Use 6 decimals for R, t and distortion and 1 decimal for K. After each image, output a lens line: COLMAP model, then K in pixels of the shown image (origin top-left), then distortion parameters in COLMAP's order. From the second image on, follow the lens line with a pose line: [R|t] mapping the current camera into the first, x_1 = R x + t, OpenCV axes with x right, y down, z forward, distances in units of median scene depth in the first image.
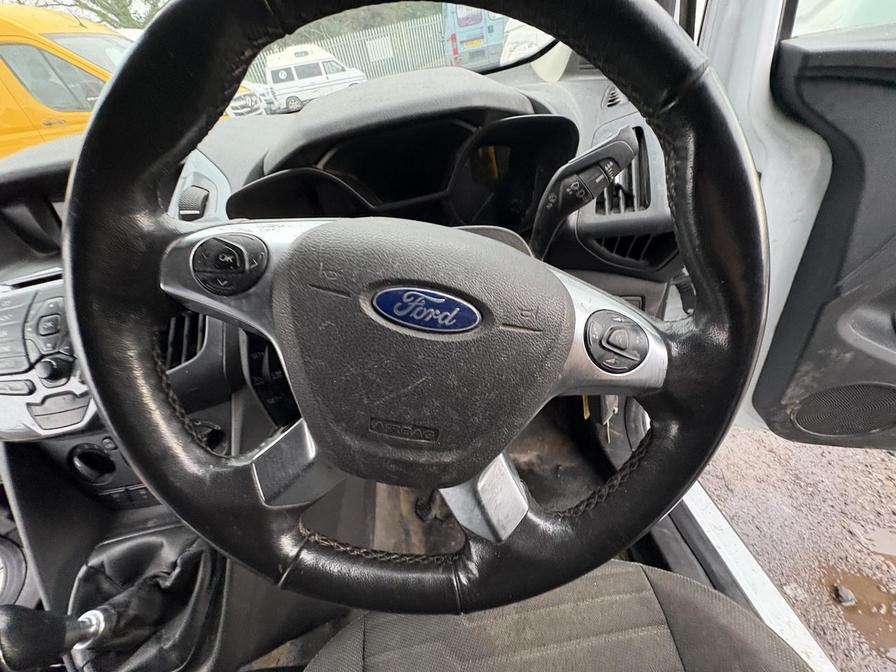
lens RADIAL K [[356.5, 0, 446.2], [0, 356.5, 334.8], [0, 0, 1]] dist [0.001558, -0.000553]
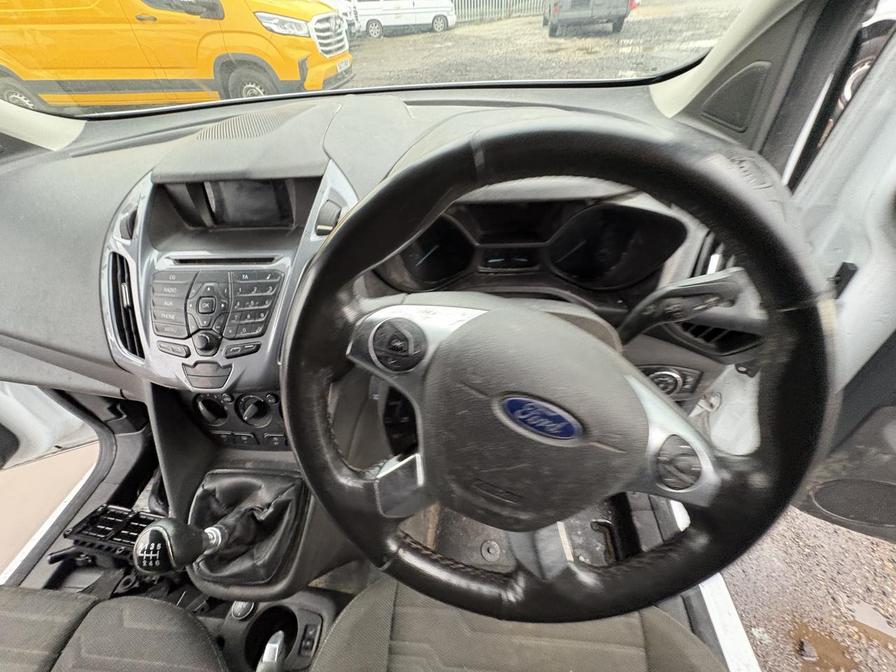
lens RADIAL K [[356.5, 0, 446.7], [0, 356.5, 334.2], [0, 0, 1]] dist [0.001558, -0.000553]
pose [[0.974665, 0.214489, -0.063425, -0.195917], [-0.206241, 0.971568, 0.116273, -0.236348], [0.086561, -0.100246, 0.991190, -0.153892]]
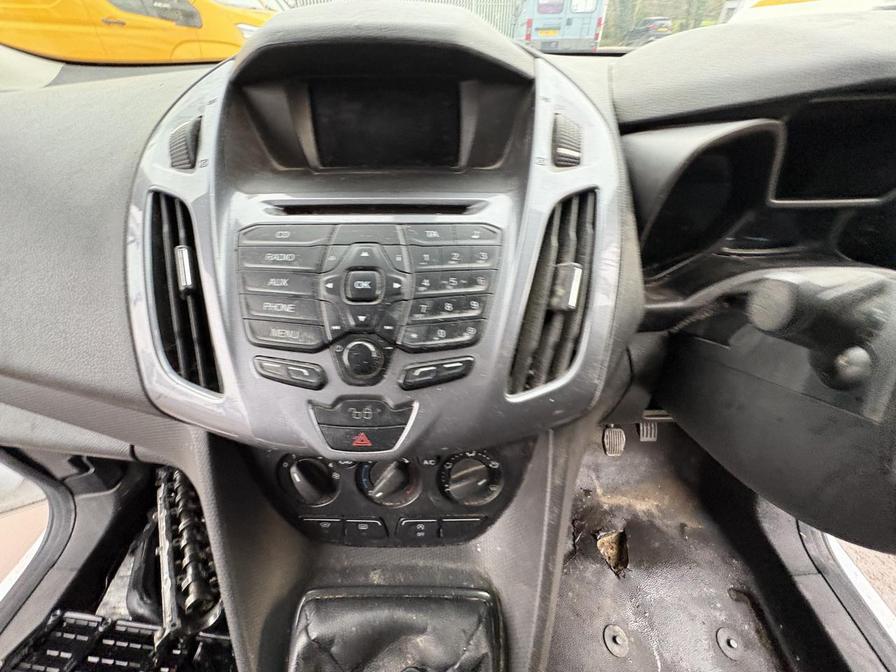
lens RADIAL K [[356.5, 0, 447.3], [0, 356.5, 333.5], [0, 0, 1]] dist [0.001558, -0.000553]
pose [[0.977627, 0.210114, 0.009846, -0.917992], [-0.210327, 0.977072, 0.033055, 0.002333], [-0.002675, -0.034387, 0.999405, 0.354933]]
